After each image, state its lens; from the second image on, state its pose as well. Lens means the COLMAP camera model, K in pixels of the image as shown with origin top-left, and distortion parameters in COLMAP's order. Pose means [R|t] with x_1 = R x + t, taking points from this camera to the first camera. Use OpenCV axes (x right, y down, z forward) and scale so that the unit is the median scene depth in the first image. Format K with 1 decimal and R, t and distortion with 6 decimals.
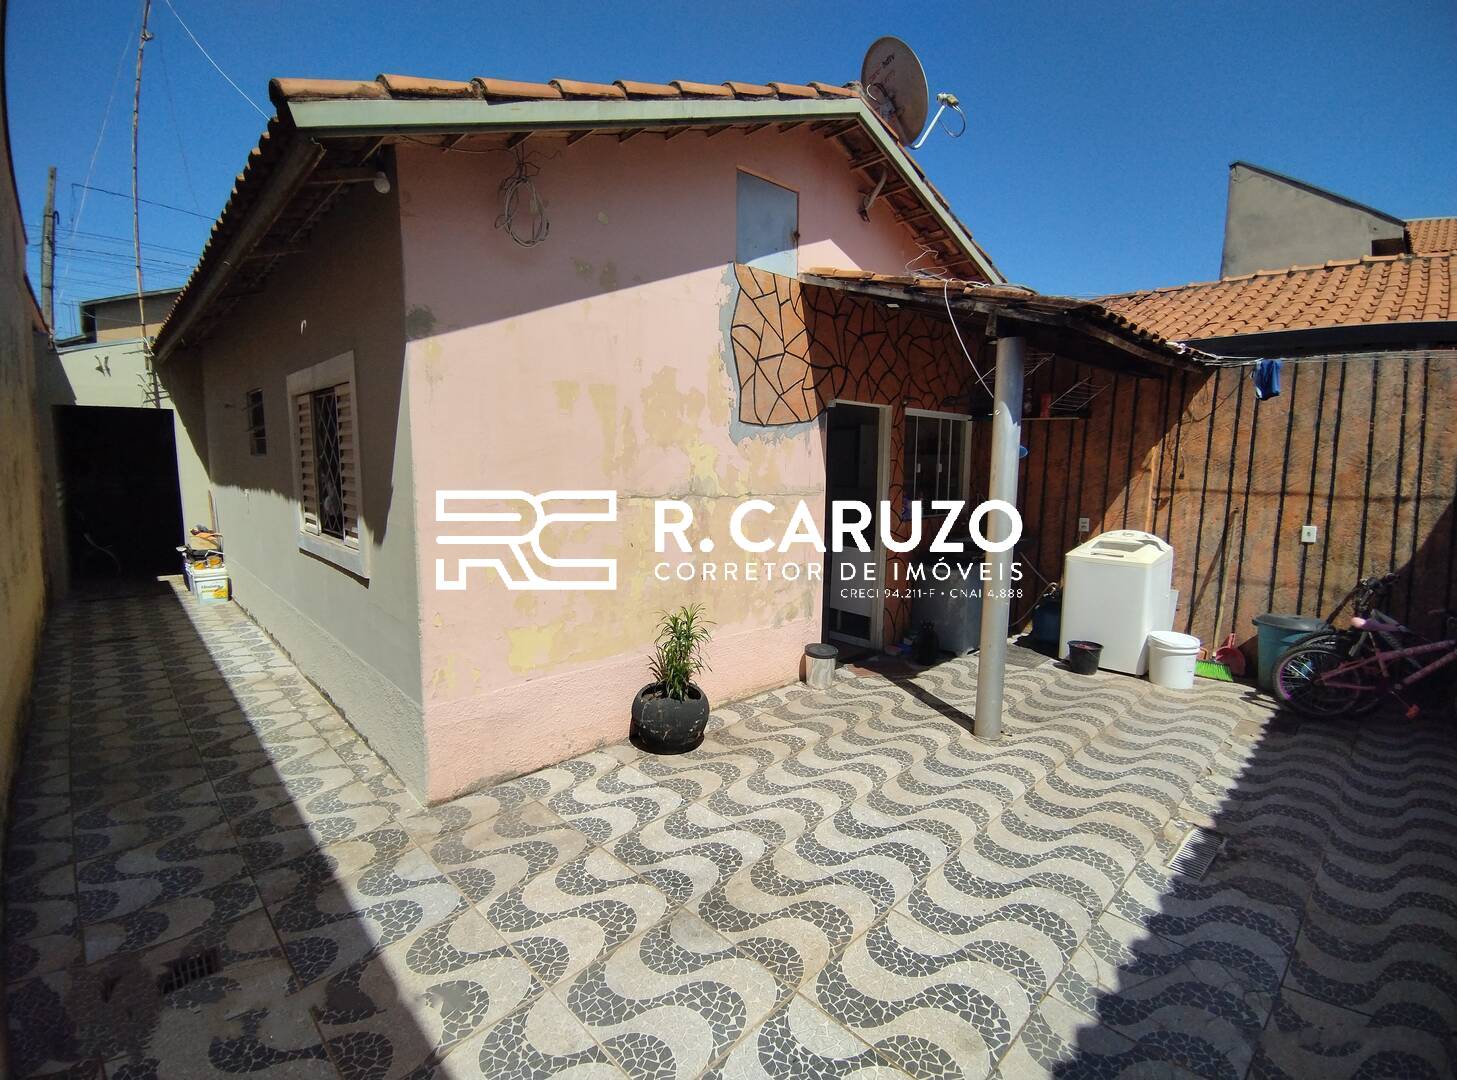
lens RADIAL K [[654.7, 0, 714.7], [0, 654.7, 541.3], [0, 0, 1]] dist [0.000347, -0.012952]
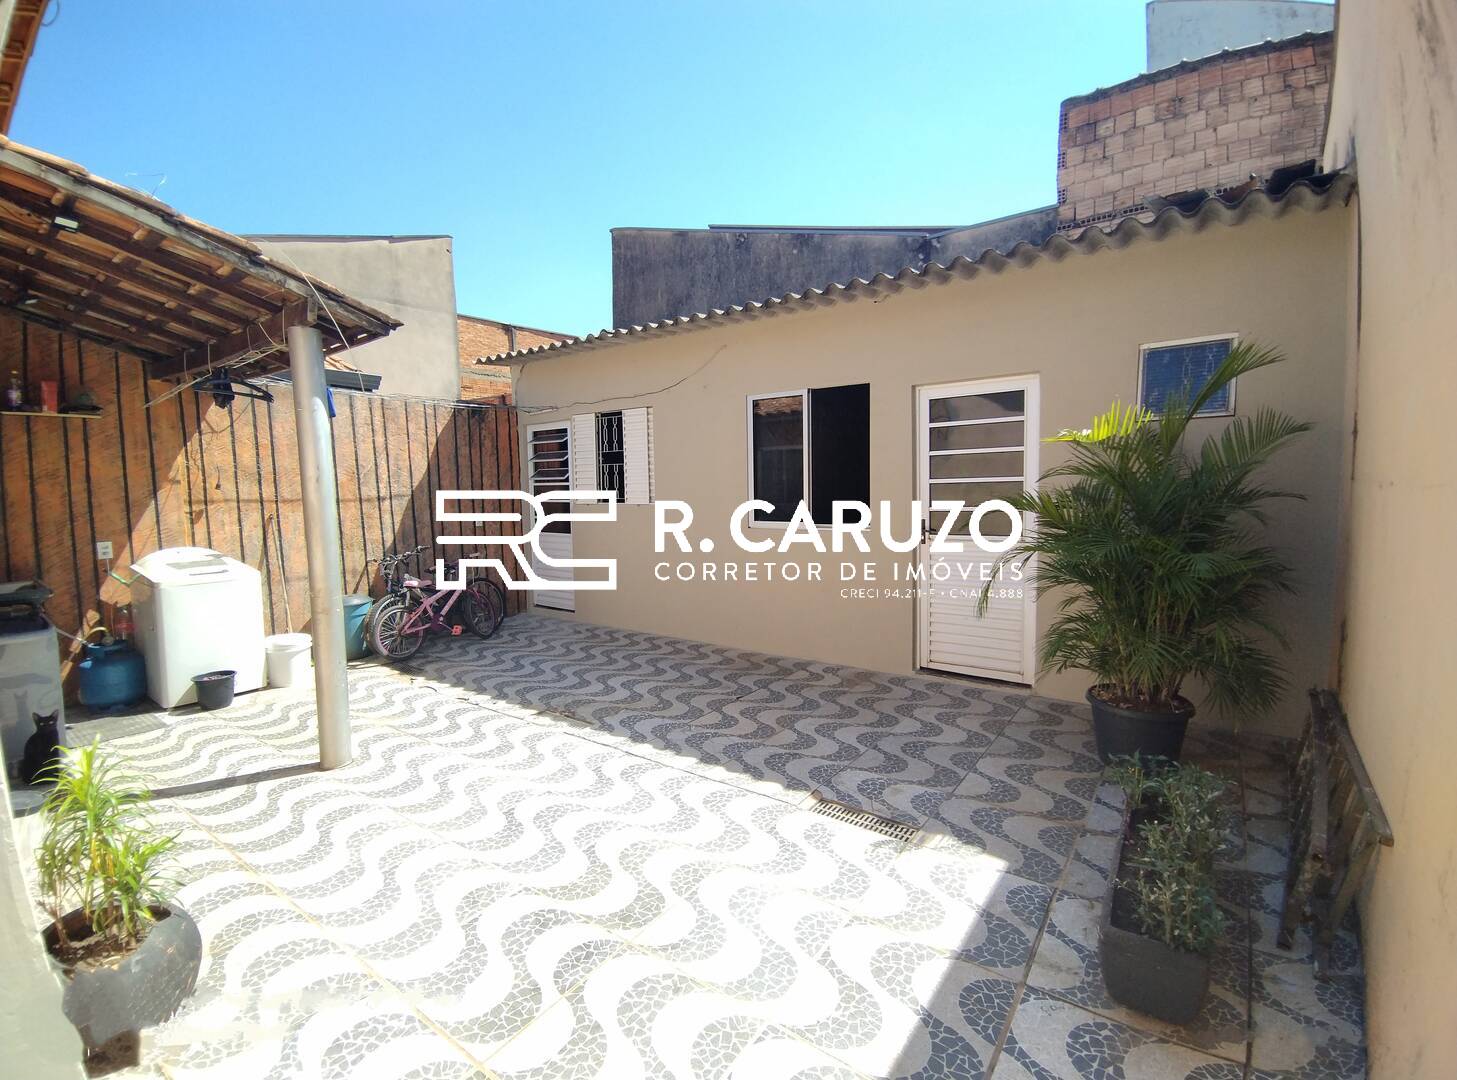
lens RADIAL K [[668.2, 0, 728.5], [0, 668.2, 540.0], [0, 0, 1]] dist [-0.011242, 0.024870]
pose [[-0.190853, -0.084218, 0.977999, -0.452093], [0.134401, 0.984688, 0.111022, -0.031070], [-0.972374, 0.152633, -0.176612, 0.464877]]
